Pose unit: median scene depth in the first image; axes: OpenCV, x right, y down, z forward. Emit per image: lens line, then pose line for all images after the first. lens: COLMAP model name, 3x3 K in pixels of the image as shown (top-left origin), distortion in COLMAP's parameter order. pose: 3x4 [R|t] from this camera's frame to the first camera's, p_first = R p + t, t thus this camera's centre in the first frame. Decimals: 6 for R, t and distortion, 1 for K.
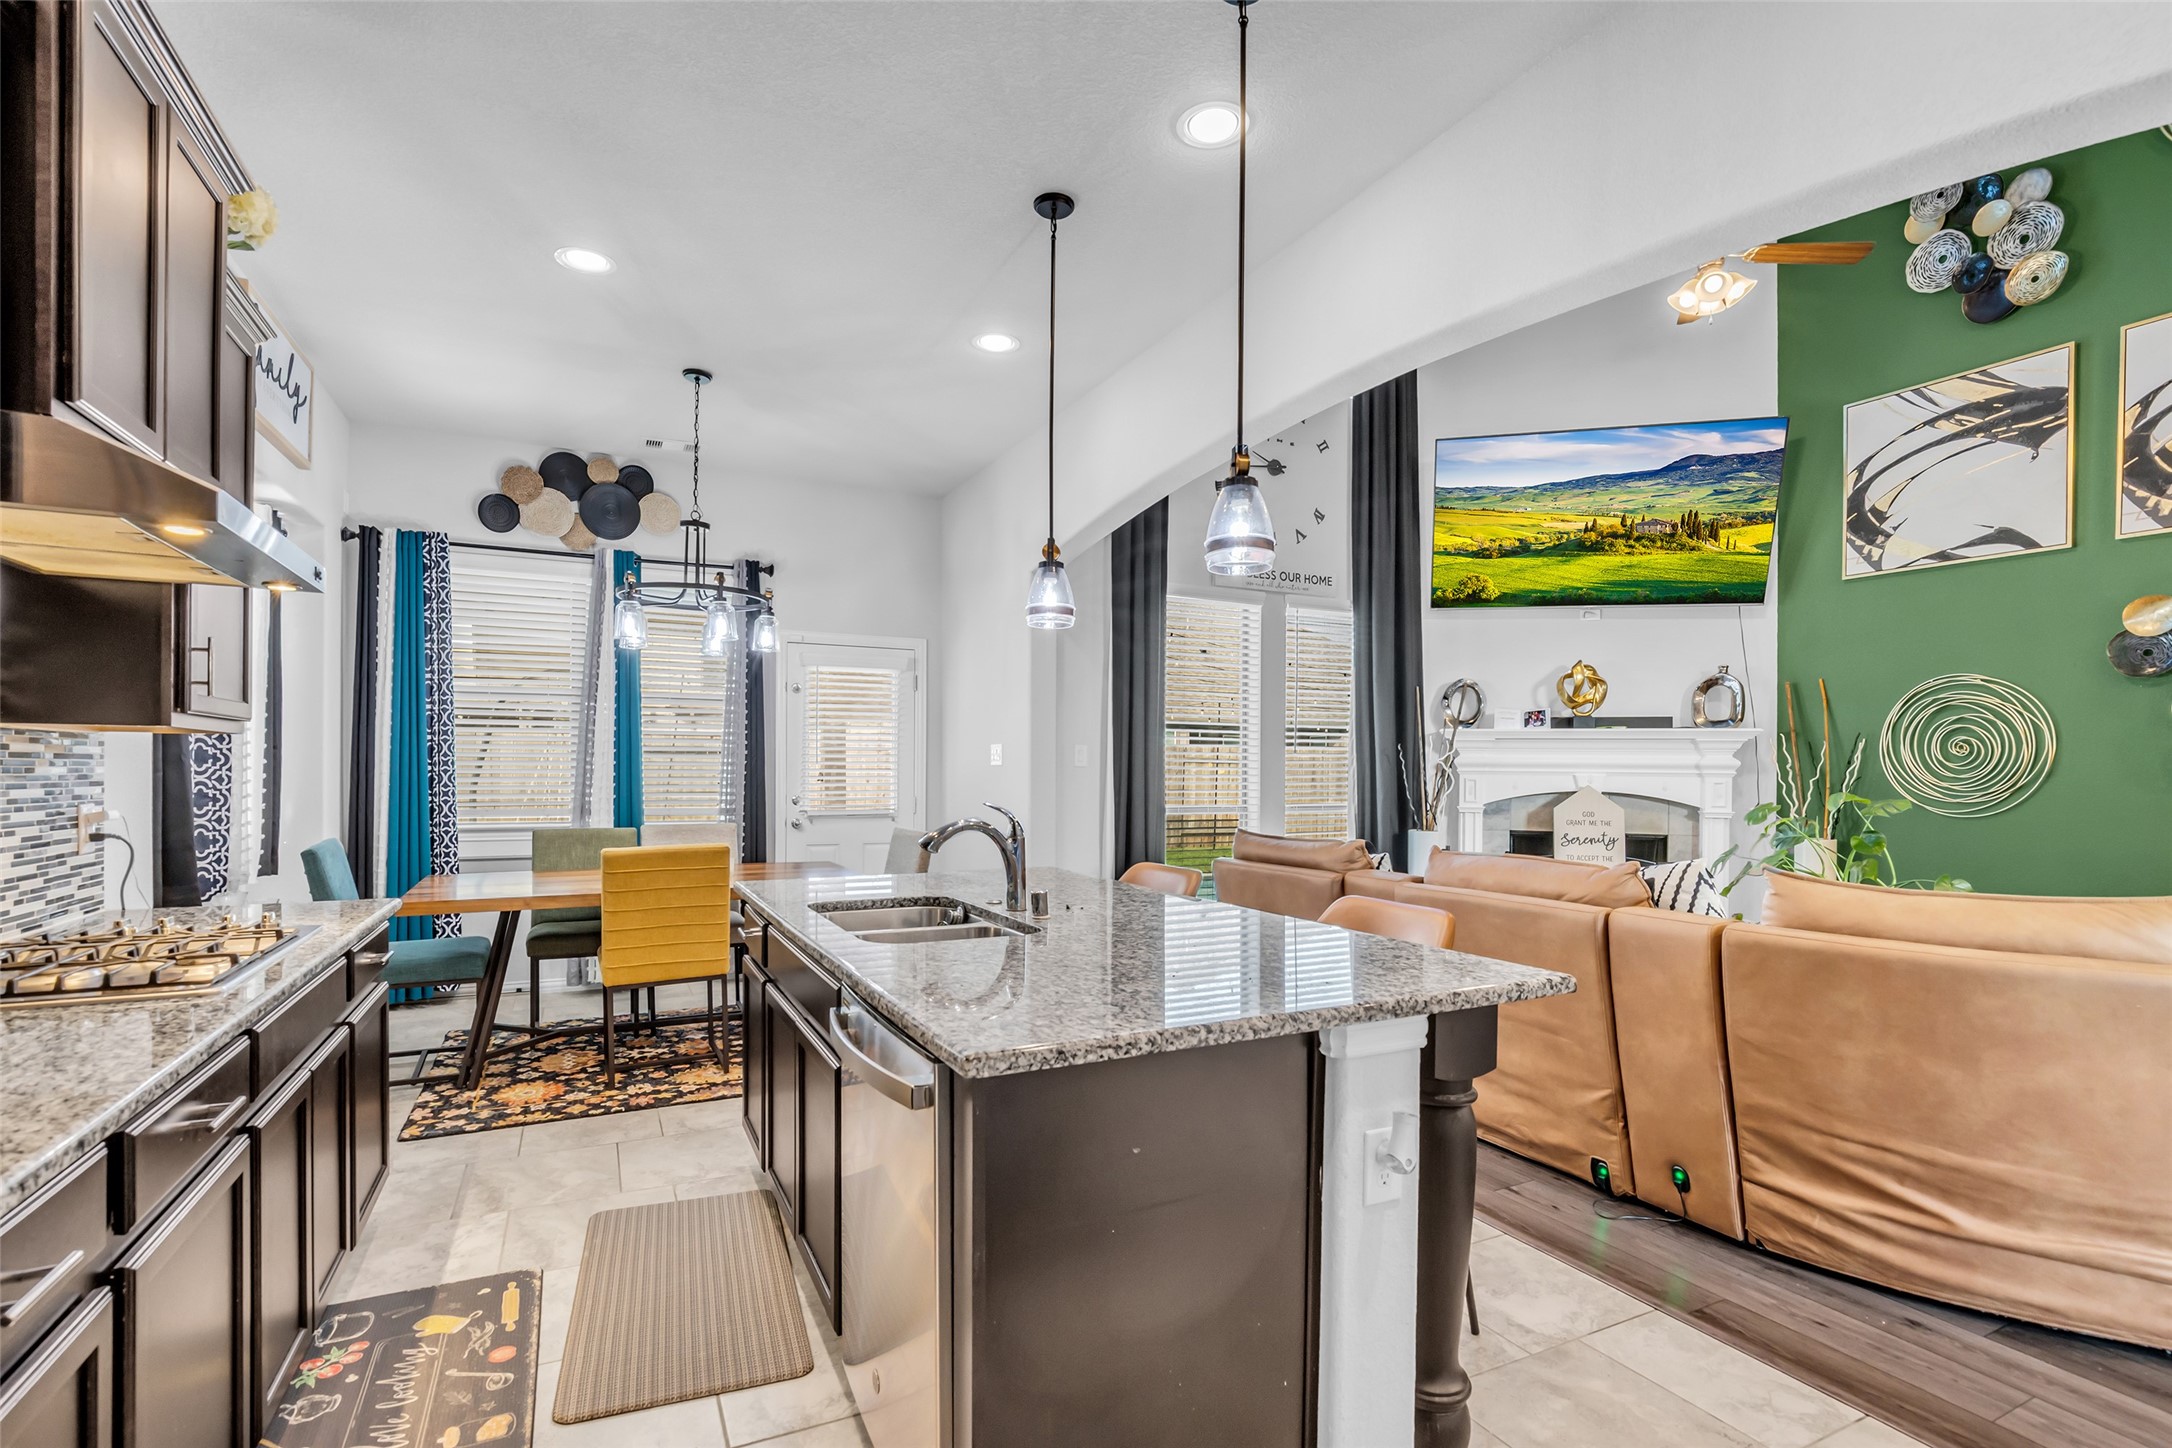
lens RADIAL K [[1004.1, 0, 1080.0], [0, 1004.1, 771.6], [0, 0, 1]] dist [-0.014707, 0.004159]
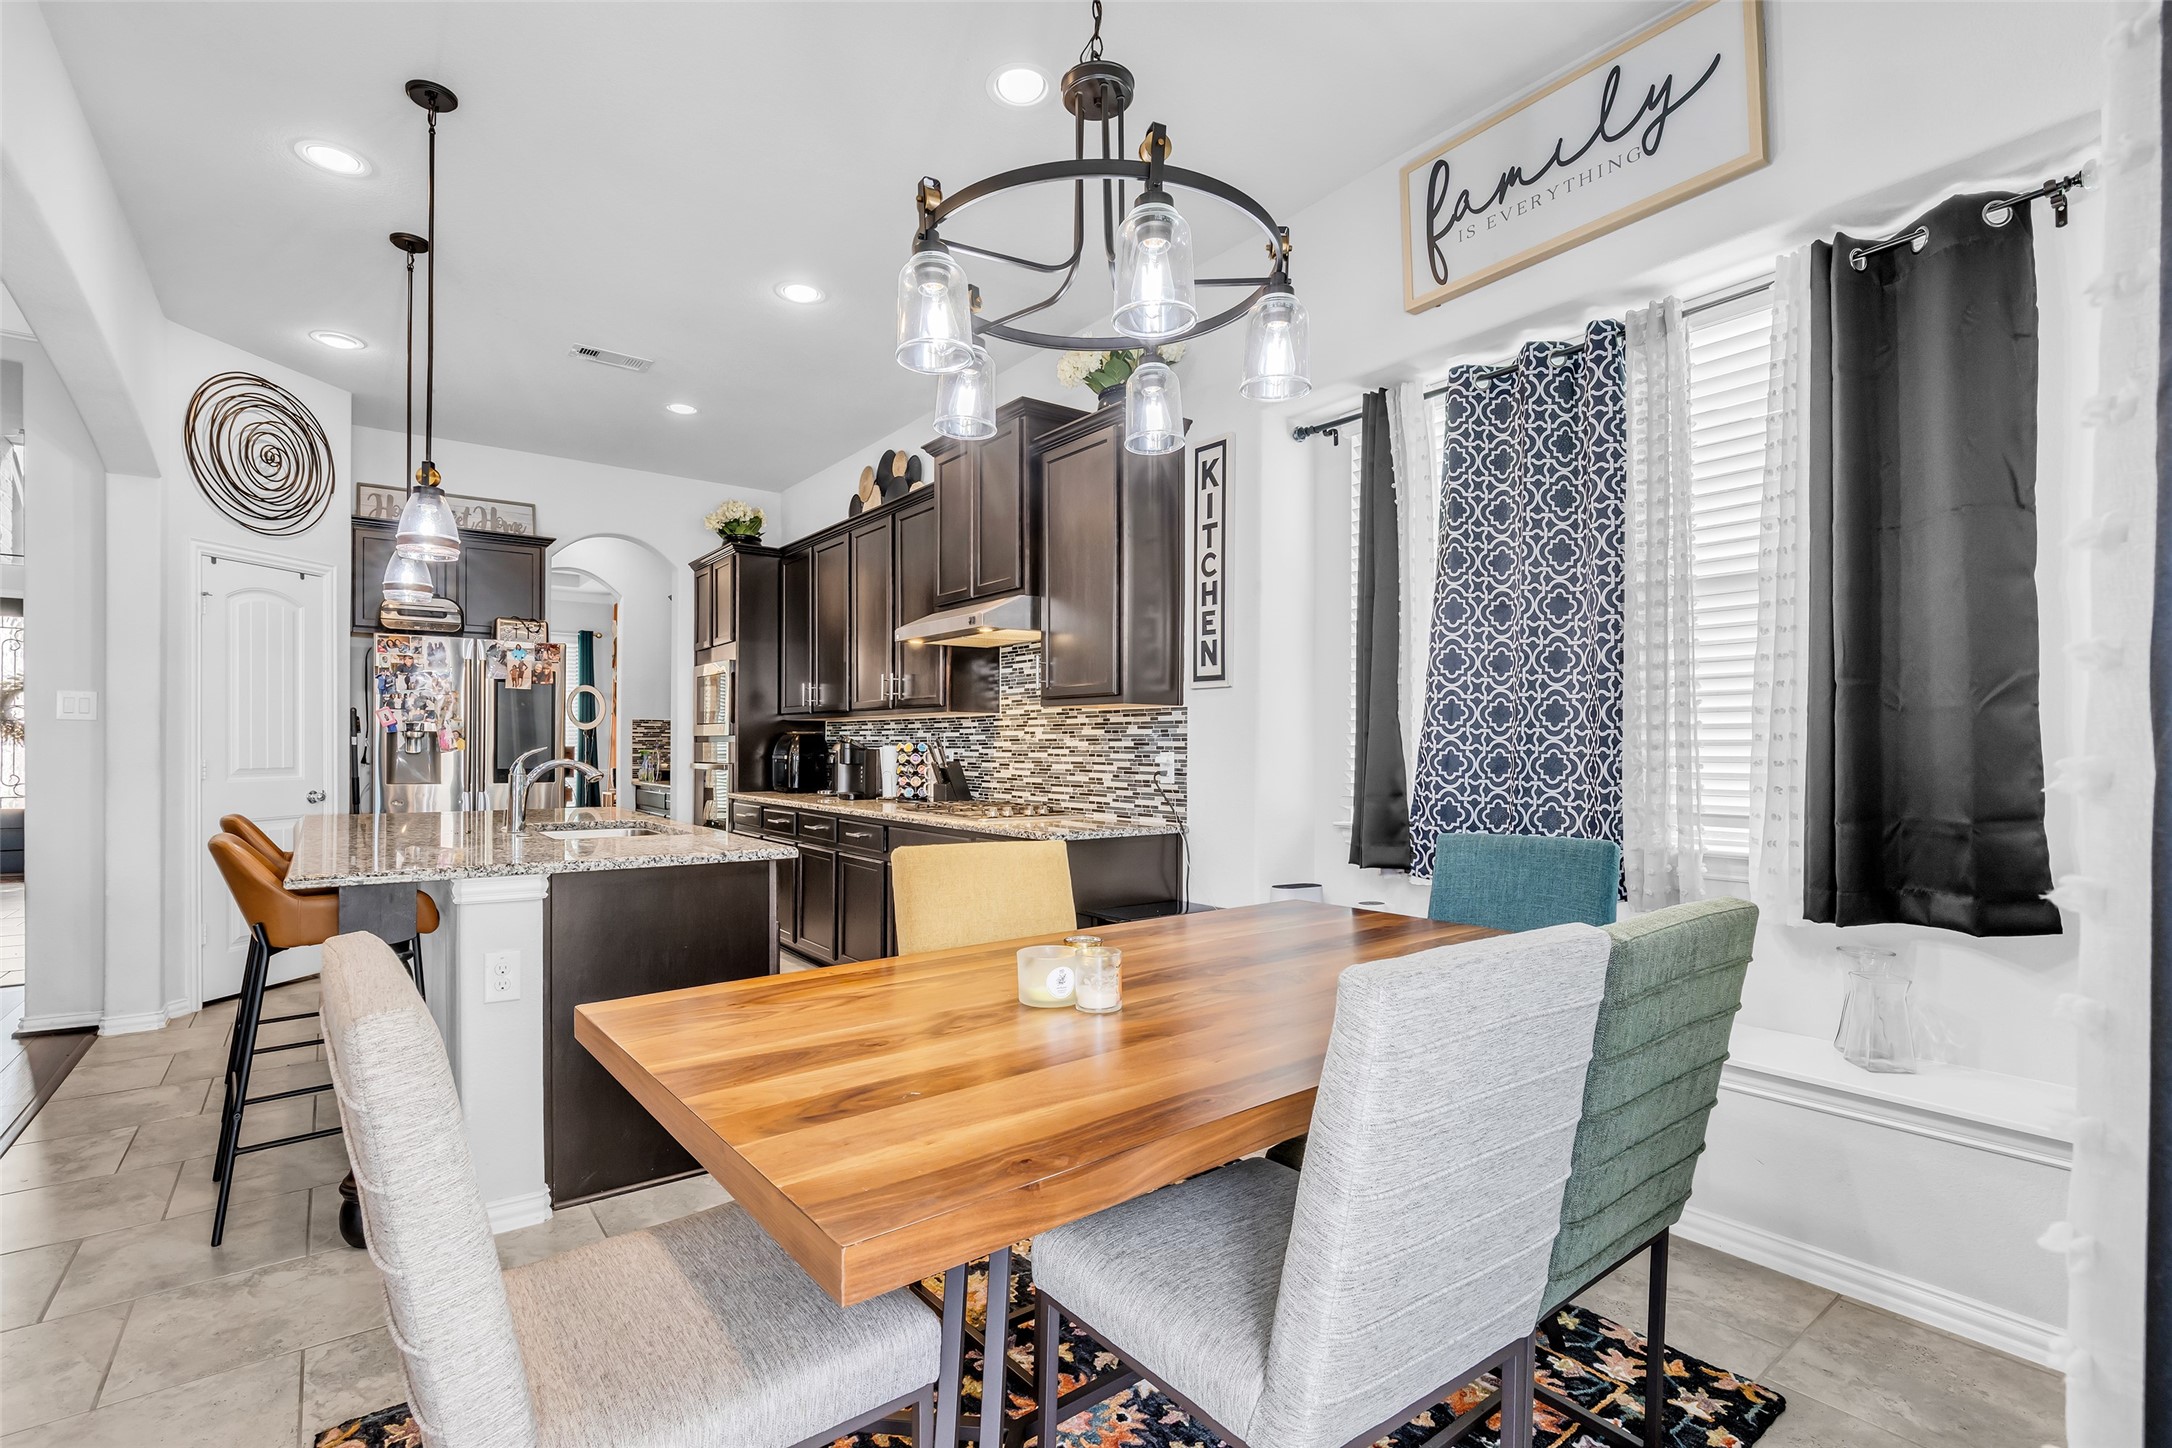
lens RADIAL K [[1004.1, 0, 1081.4], [0, 1004.1, 744.5], [0, 0, 1]] dist [-0.014707, 0.004159]
pose [[-0.982140, -0.010102, -0.187878, -0.299346], [-0.010236, 0.999948, -0.000261, 0.011695], [0.187870, 0.001667, -0.982192, 1.354385]]
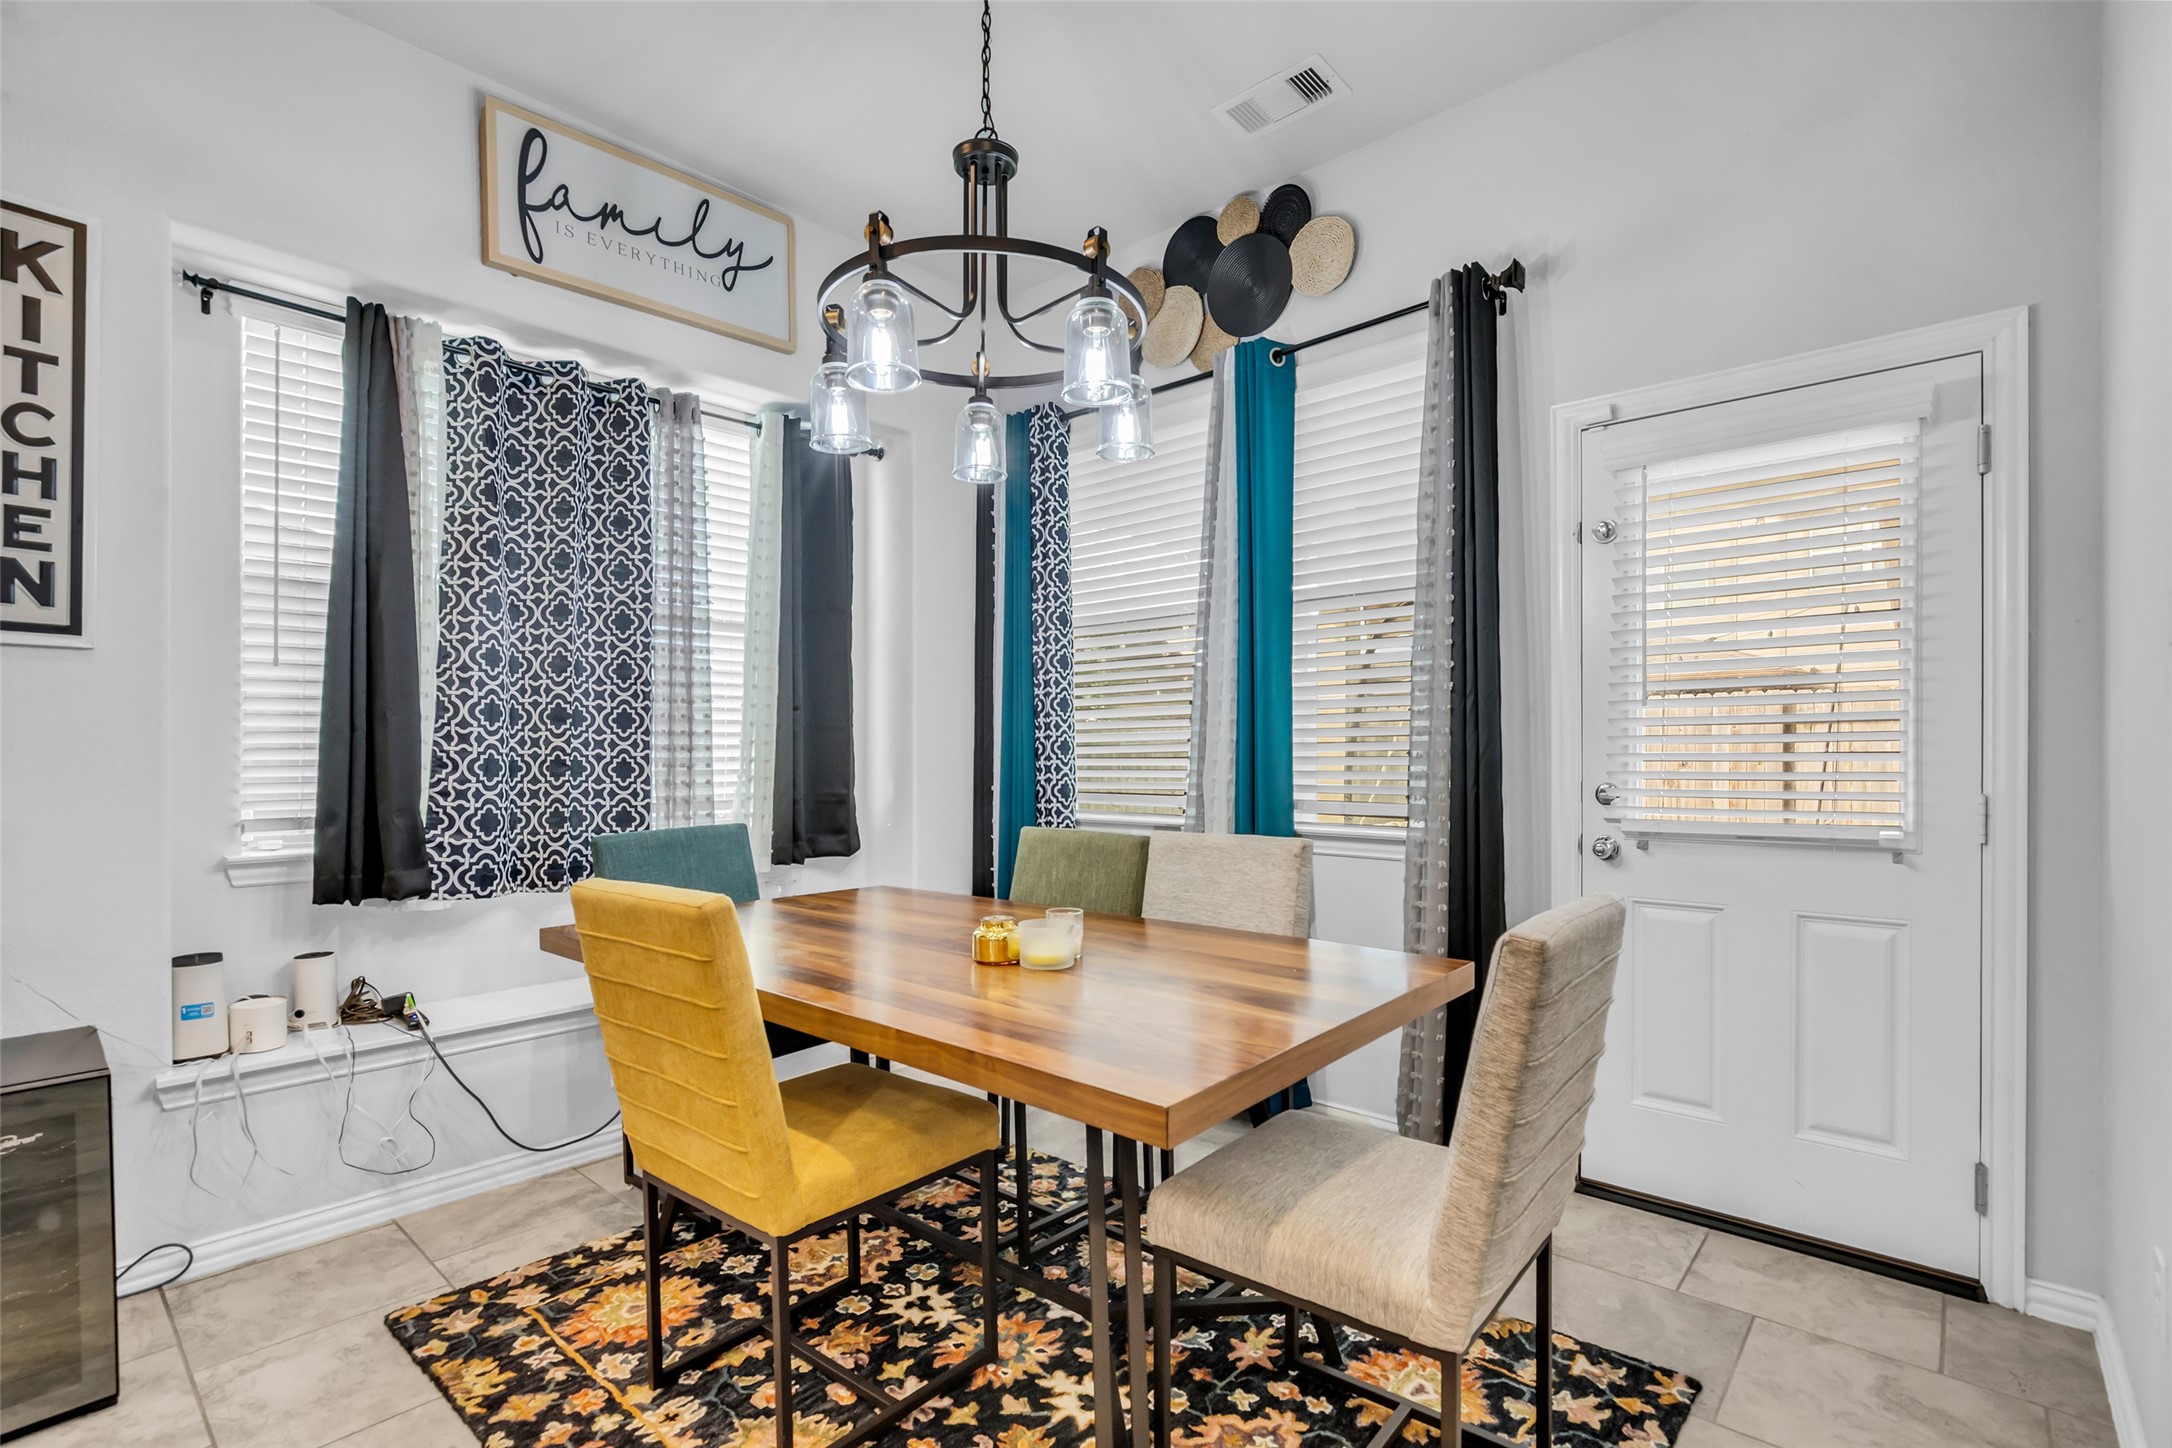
lens RADIAL K [[1004.1, 0, 1078.4], [0, 1004.1, 758.4], [0, 0, 1]] dist [-0.014707, 0.004159]
pose [[0.370119, -0.002770, -0.928980, 0.038033], [0.002158, 0.999995, -0.002122, 0.017812], [0.928982, -0.001219, 0.370123, 0.851710]]
